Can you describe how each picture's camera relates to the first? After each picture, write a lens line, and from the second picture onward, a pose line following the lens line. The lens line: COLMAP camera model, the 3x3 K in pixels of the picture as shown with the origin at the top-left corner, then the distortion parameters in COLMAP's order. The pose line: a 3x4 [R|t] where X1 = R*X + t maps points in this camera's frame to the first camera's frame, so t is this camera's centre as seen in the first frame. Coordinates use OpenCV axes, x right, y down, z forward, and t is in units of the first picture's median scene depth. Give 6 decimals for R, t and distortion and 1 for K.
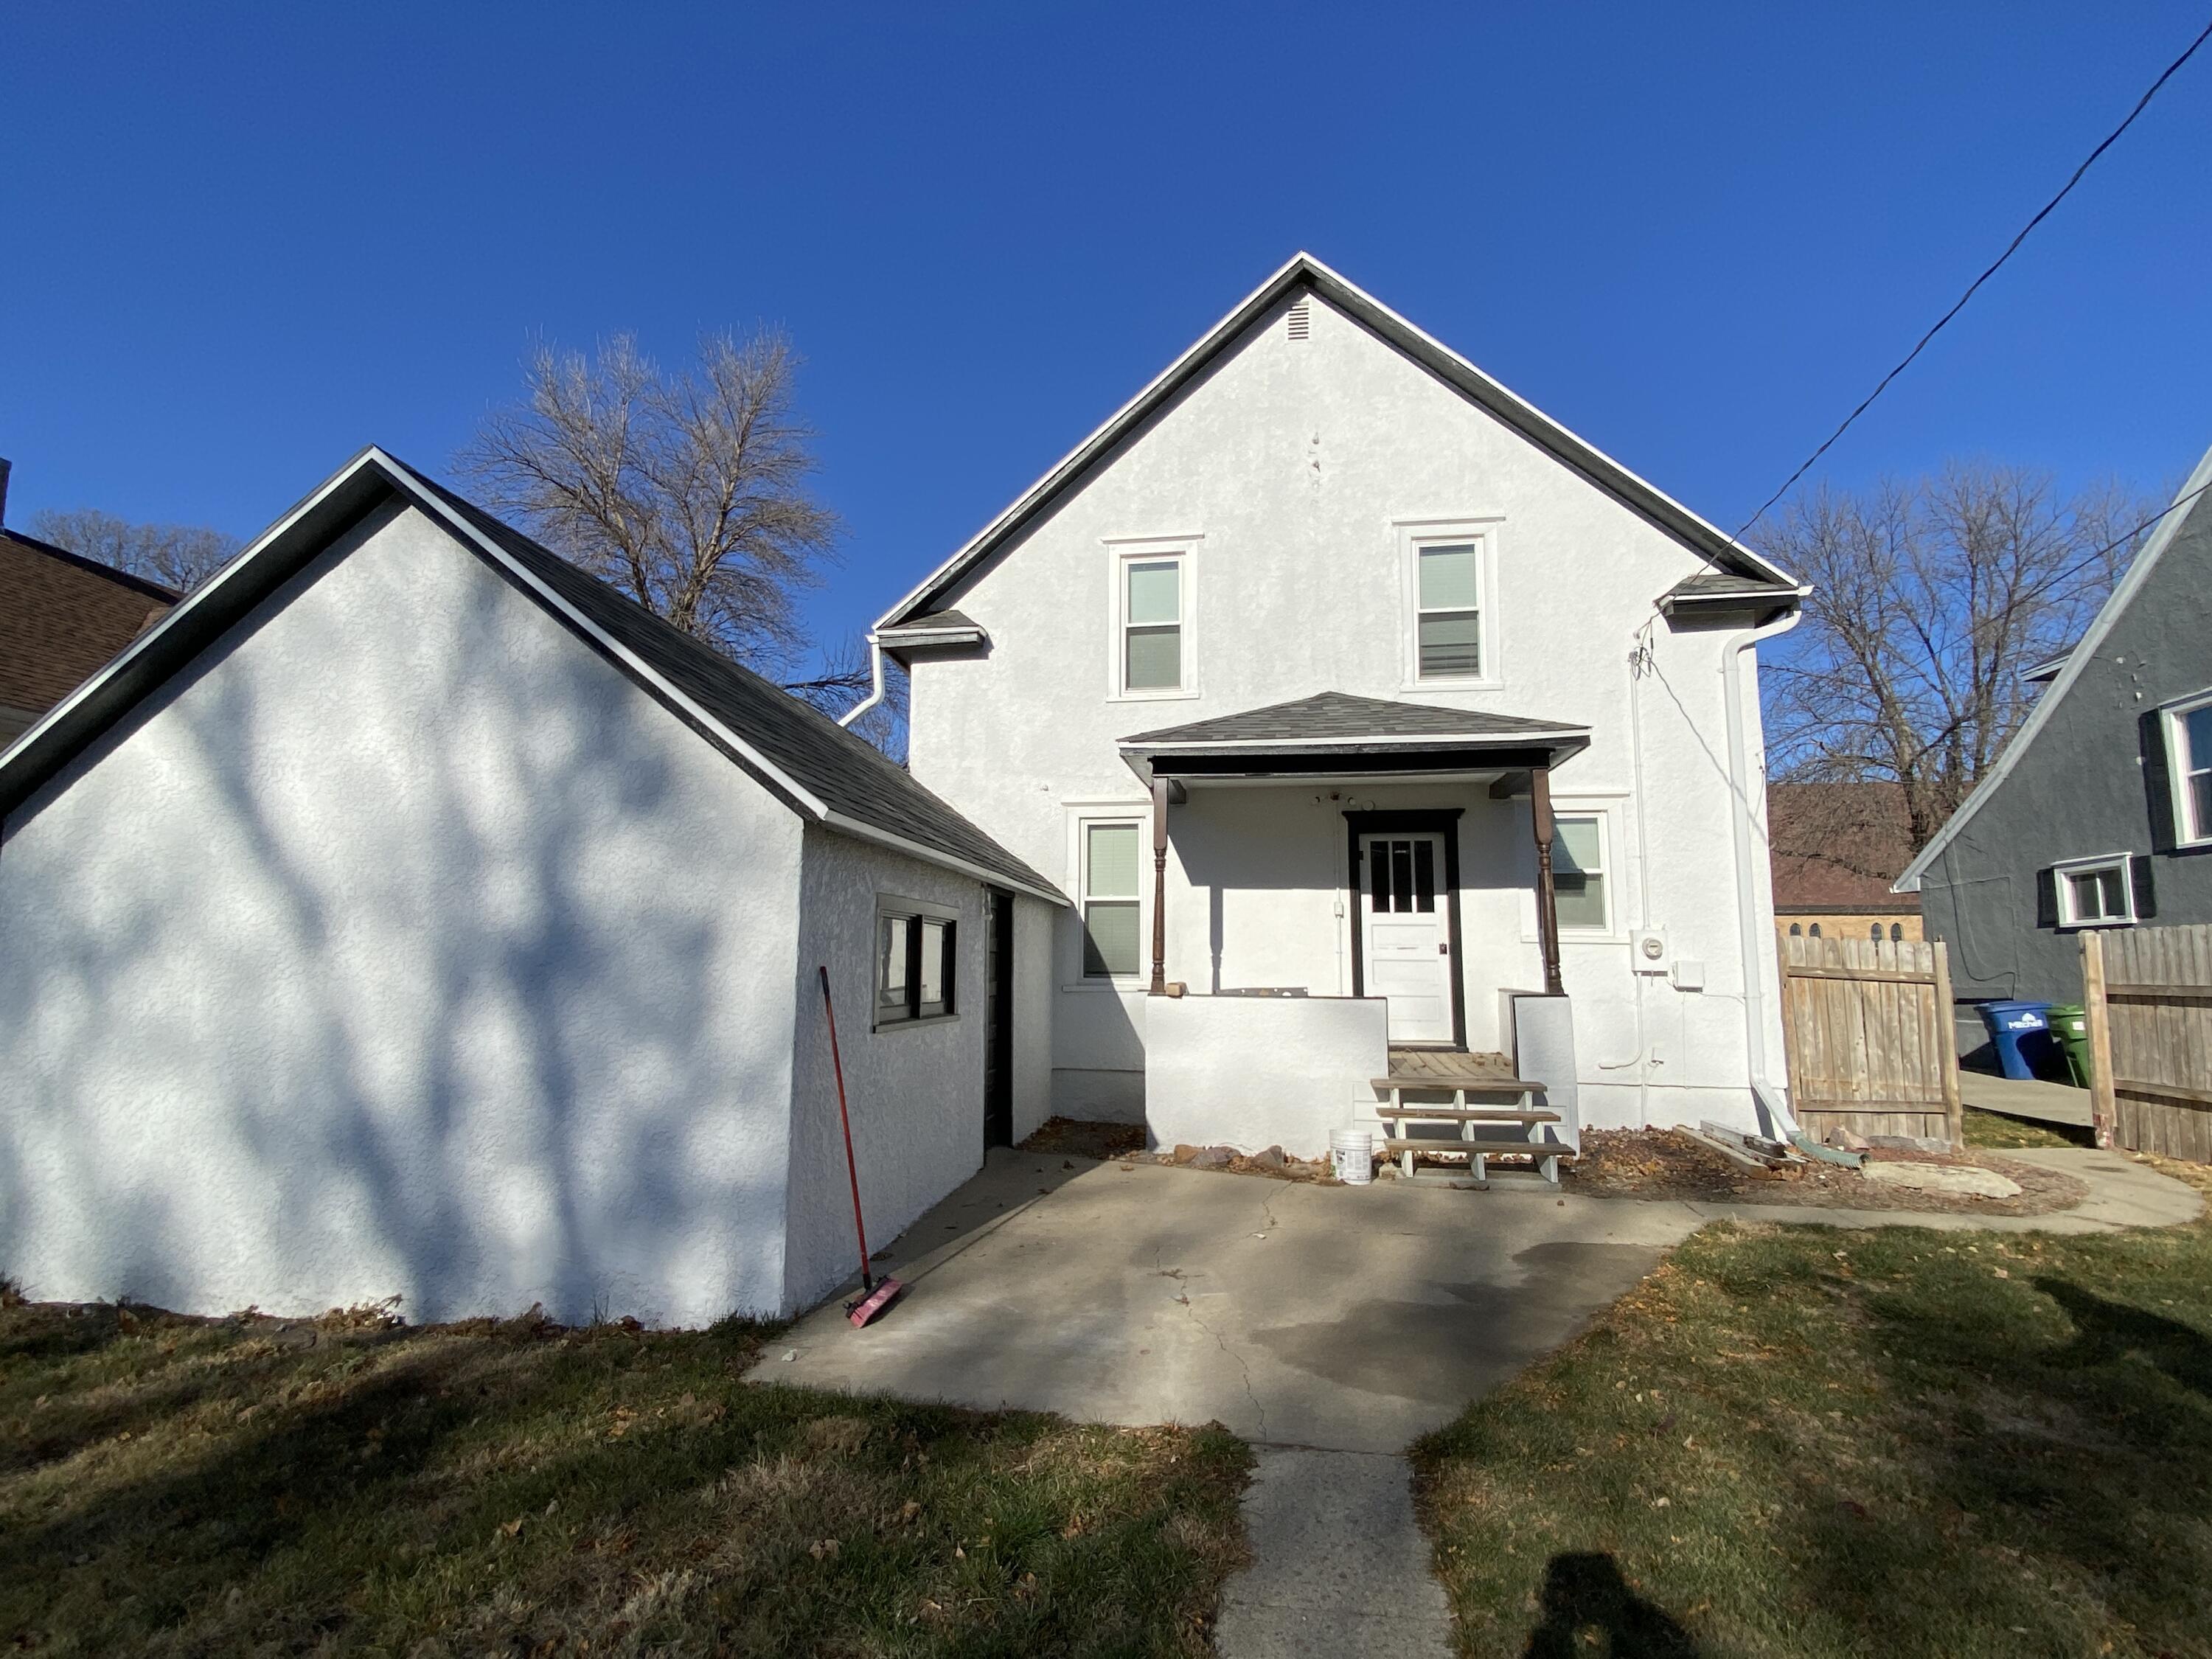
lens RADIAL K [[1105.3, 0, 1106.0], [0, 1105.3, 829.5], [0, 0, 1]] dist [0.018918, -0.000487]
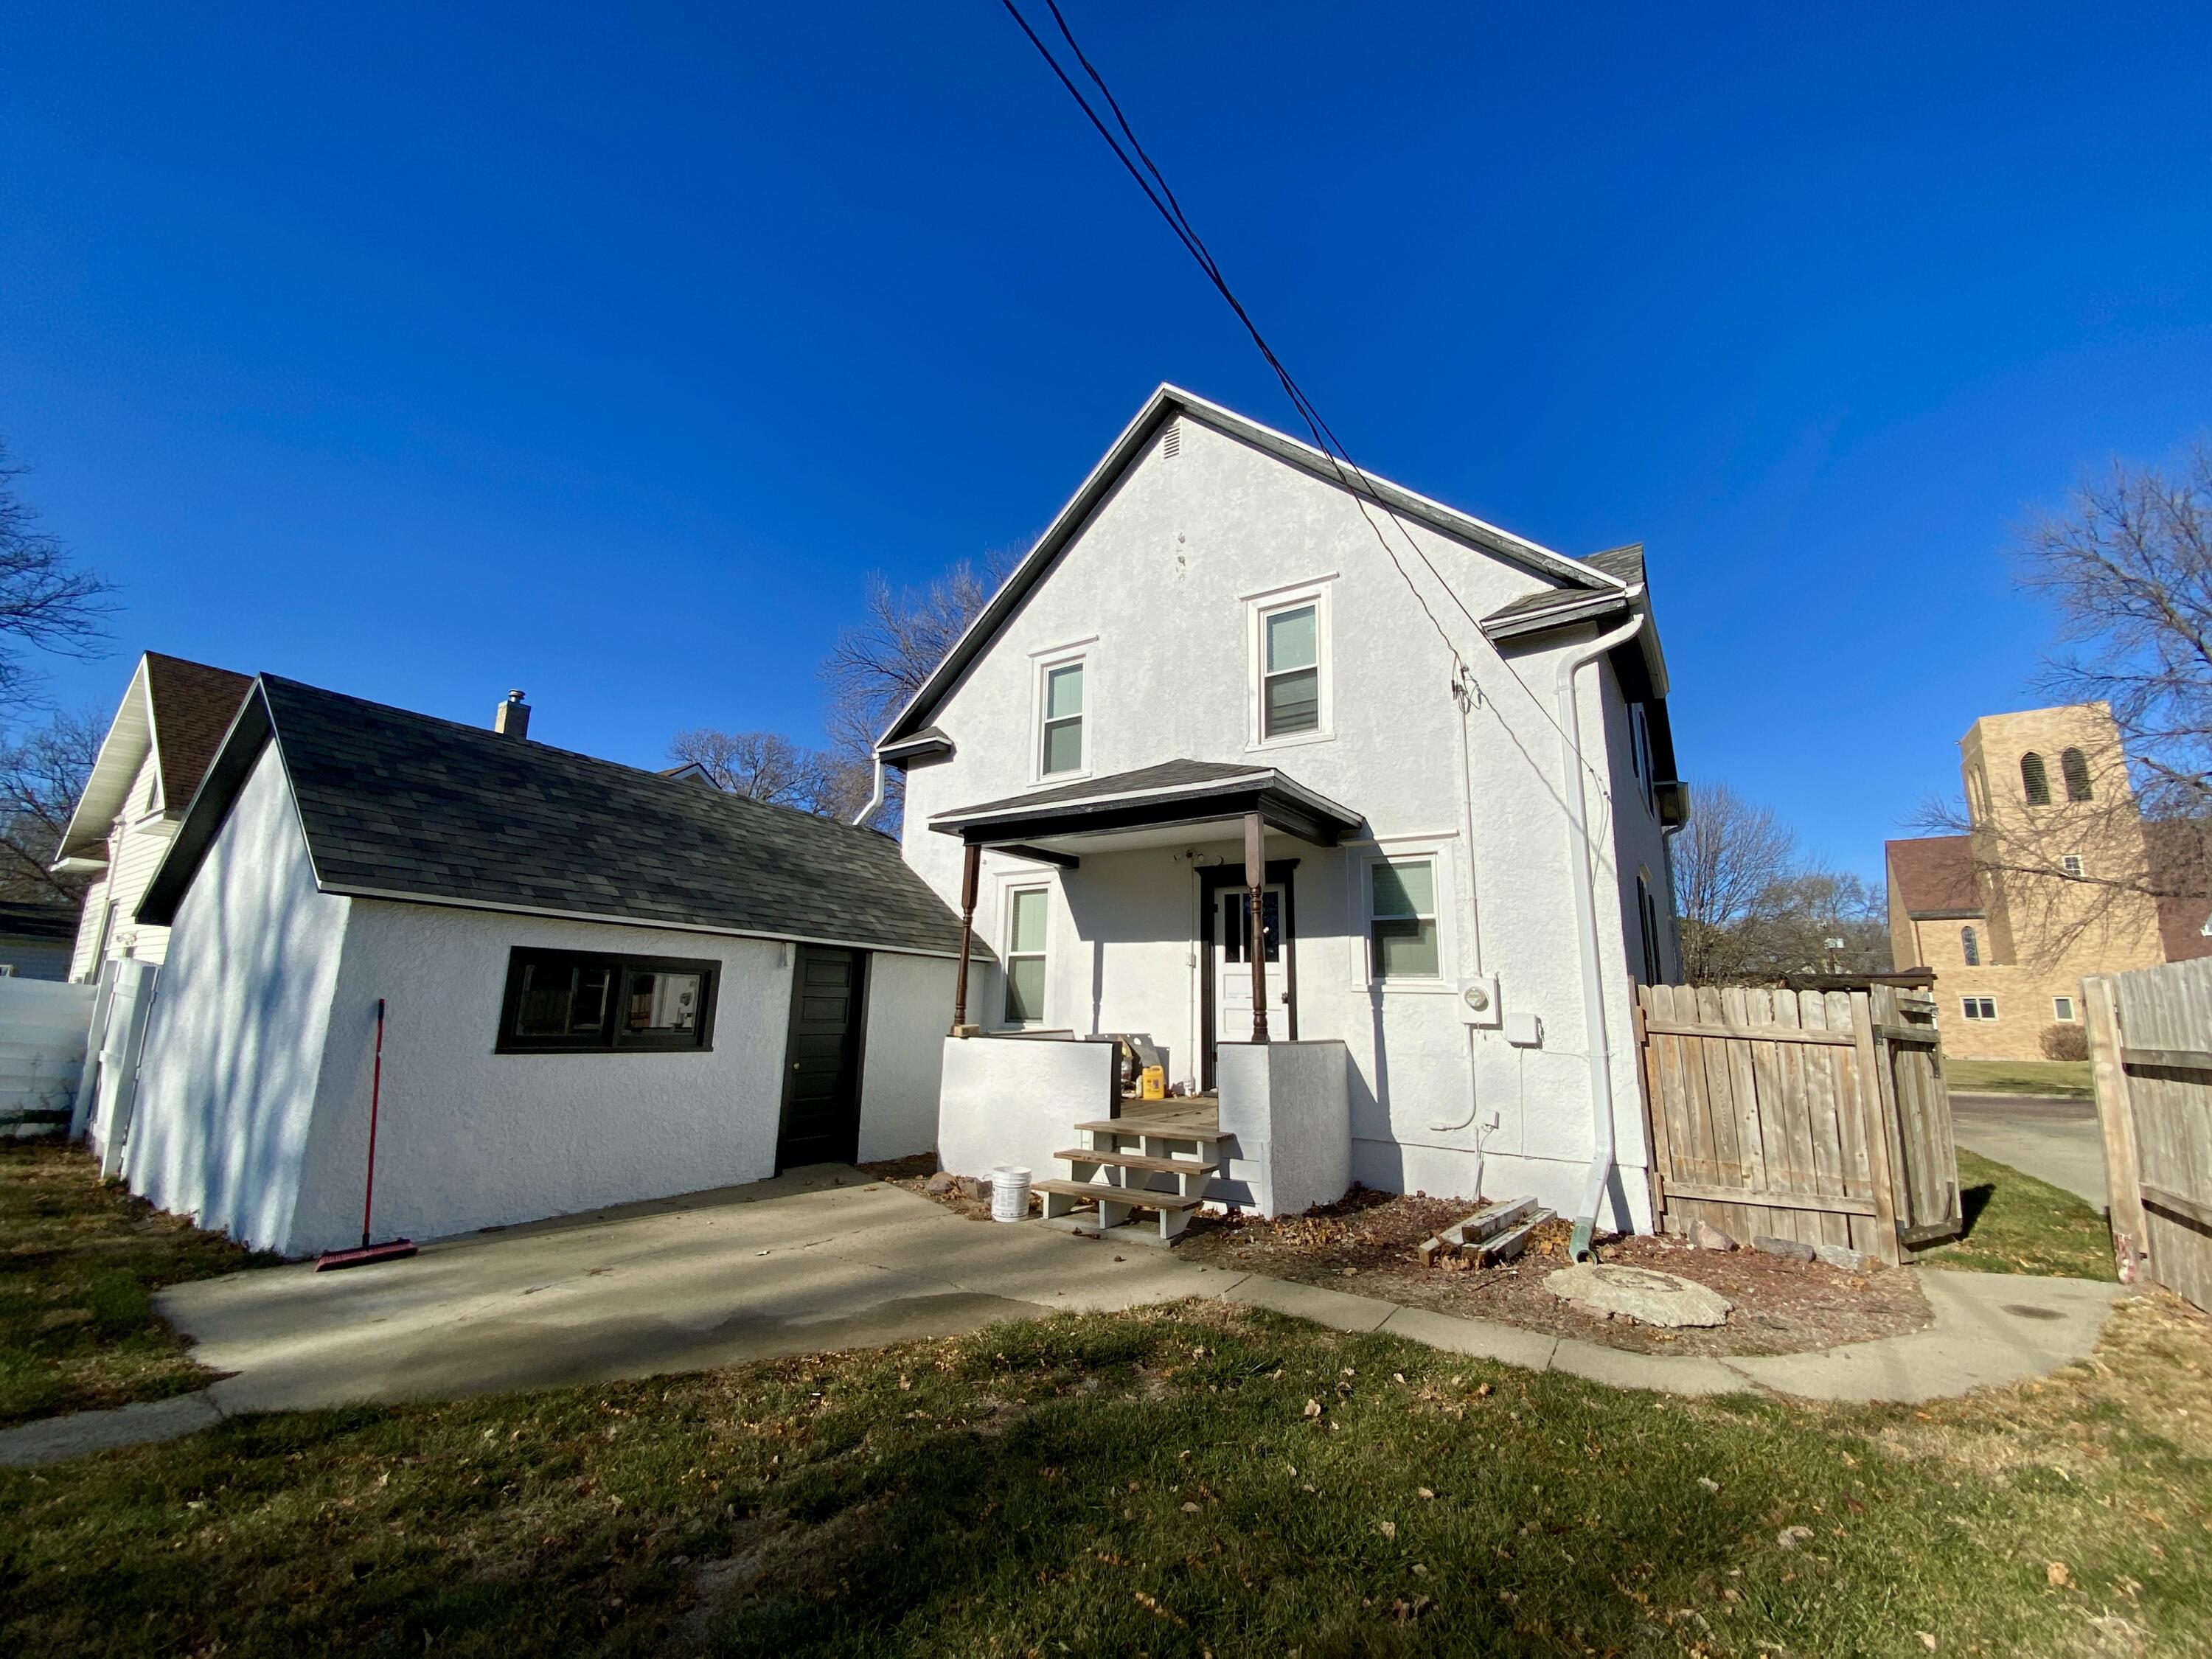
lens RADIAL K [[900.2, 0, 1106.0], [0, 900.2, 829.5], [0, 0, 1]] dist [0.033287, -0.024121]
pose [[0.907109, -0.071233, -0.414824, 0.507722], [0.034101, 0.994773, -0.096253, 0.027954], [0.419512, 0.073167, 0.904796, 0.172528]]
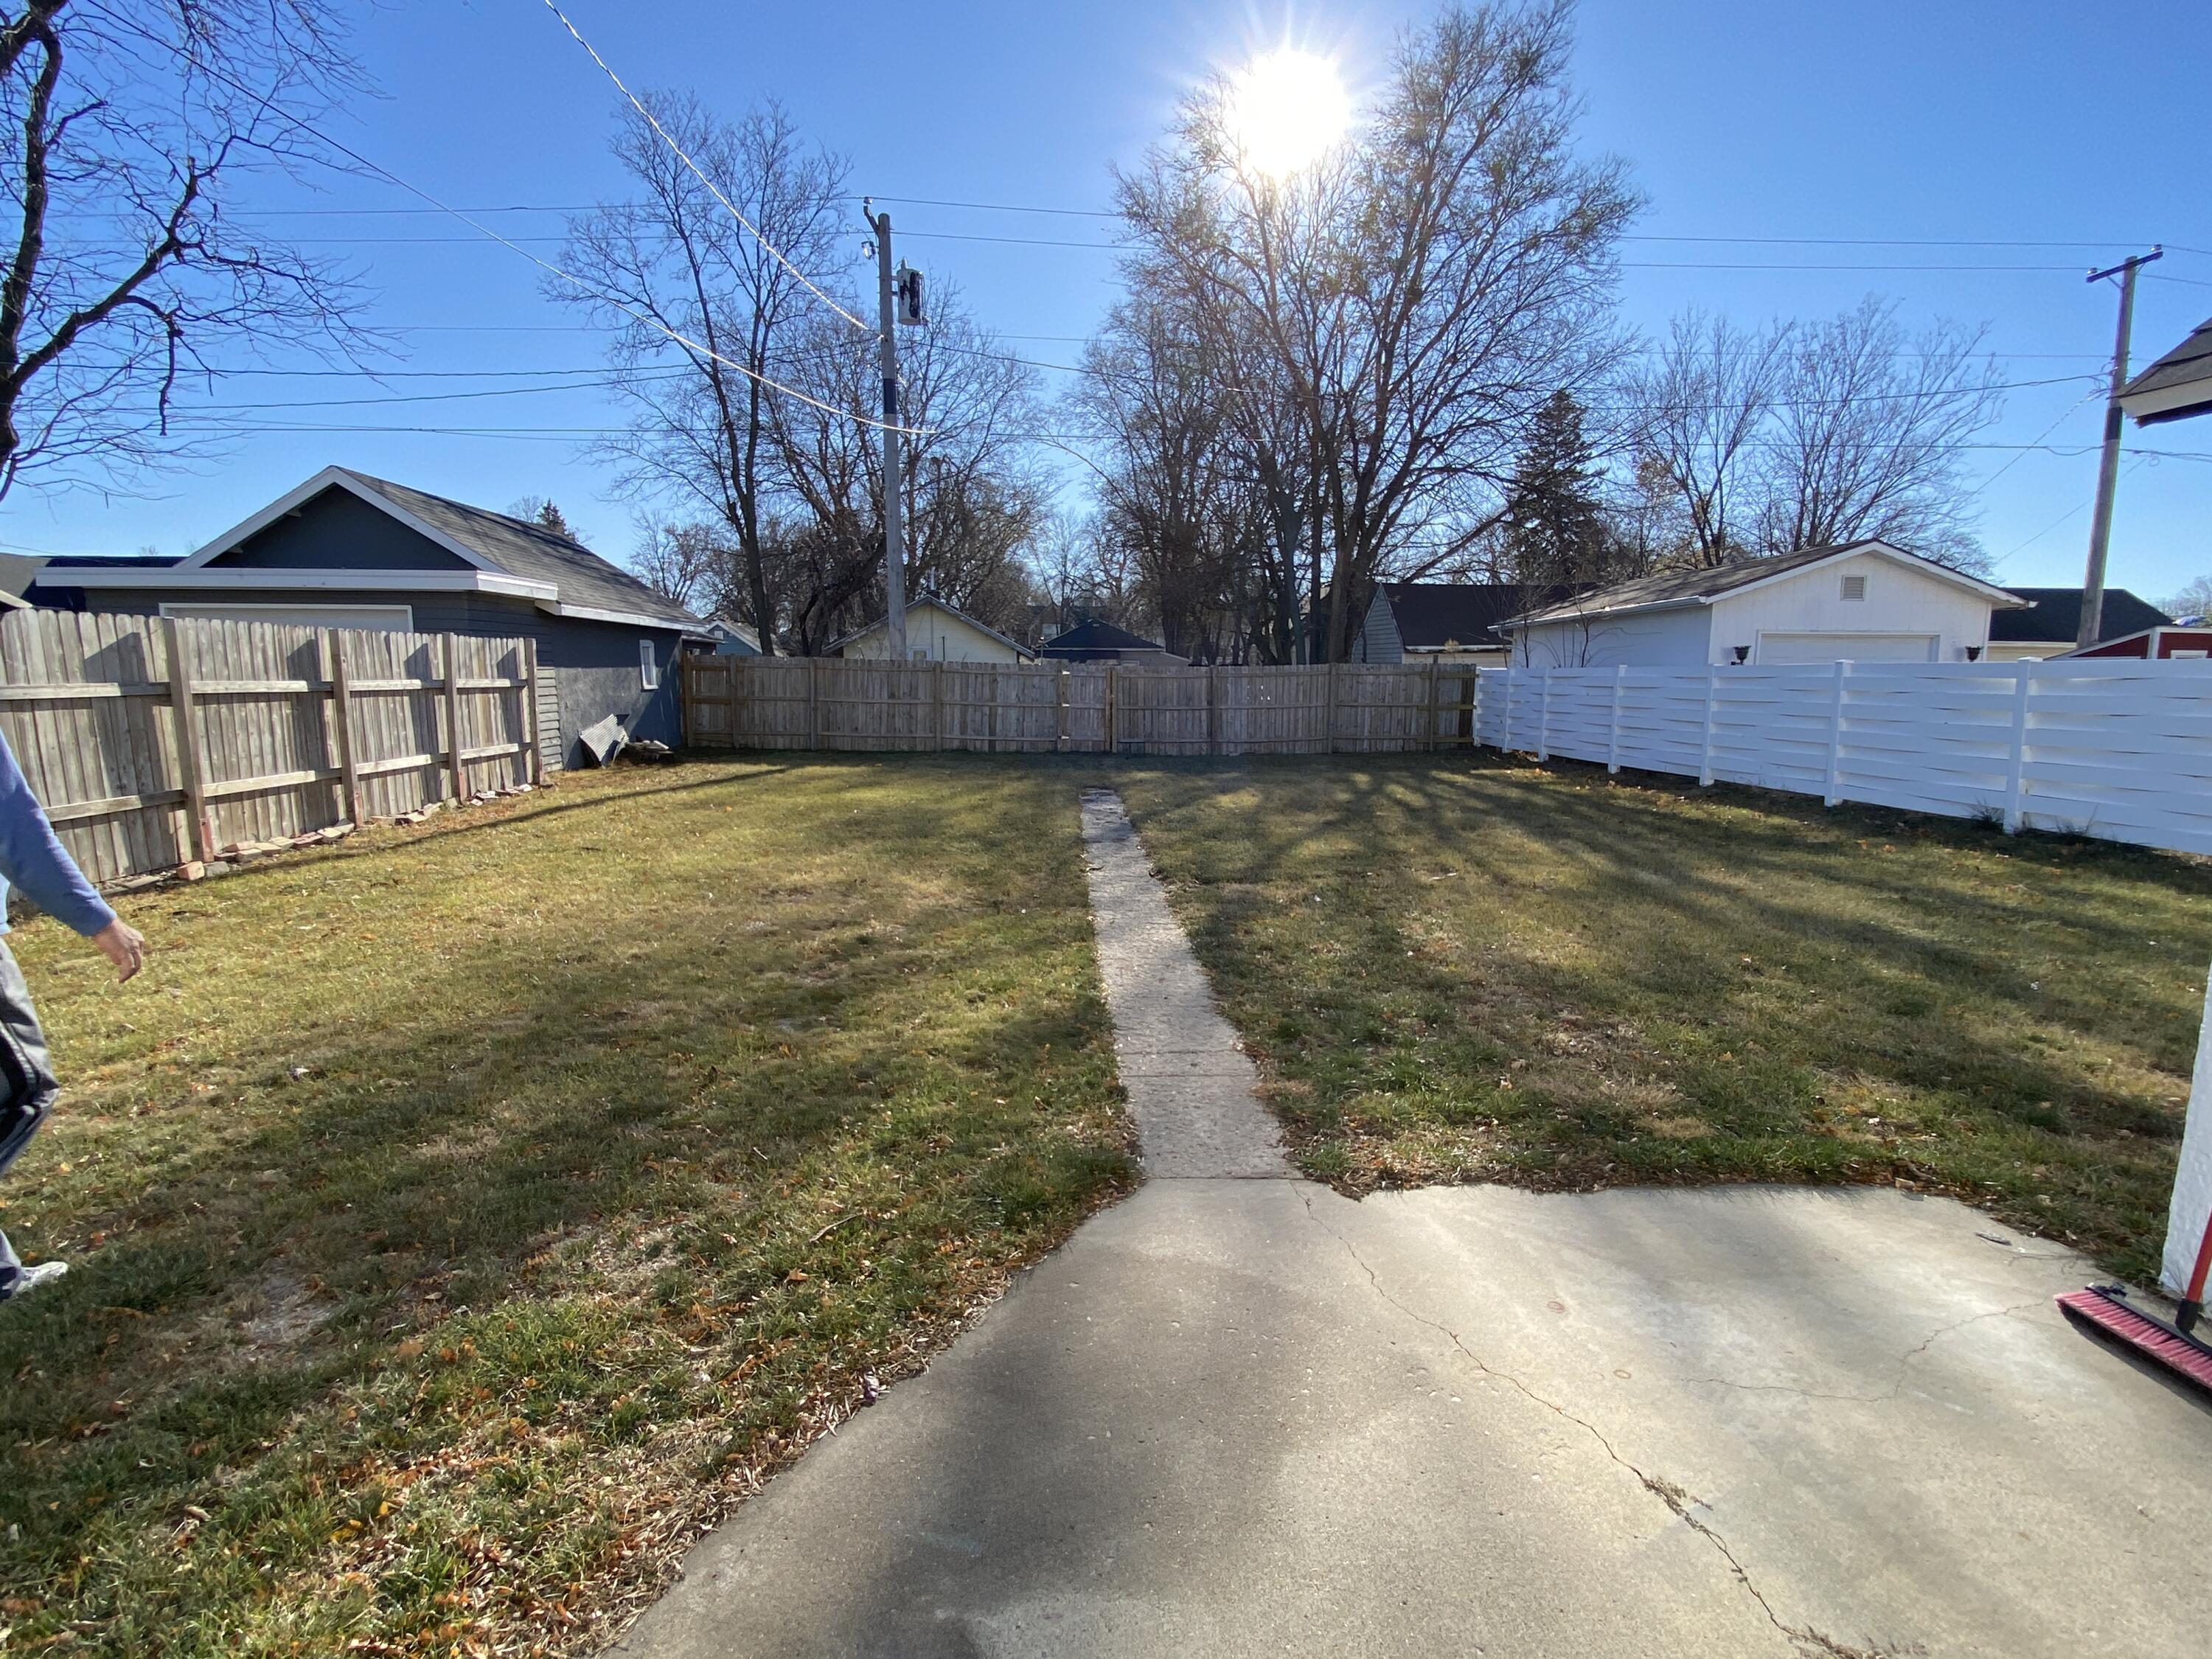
lens RADIAL K [[1097.8, 0, 1106.0], [0, 1097.8, 829.5], [0, 0, 1]] dist [0.035927, -0.027060]
pose [[-0.975000, 0.020767, -0.221234, 0.175179], [0.018526, 0.999754, 0.012199, 0.083968], [0.221433, 0.007795, -0.975144, 0.663019]]
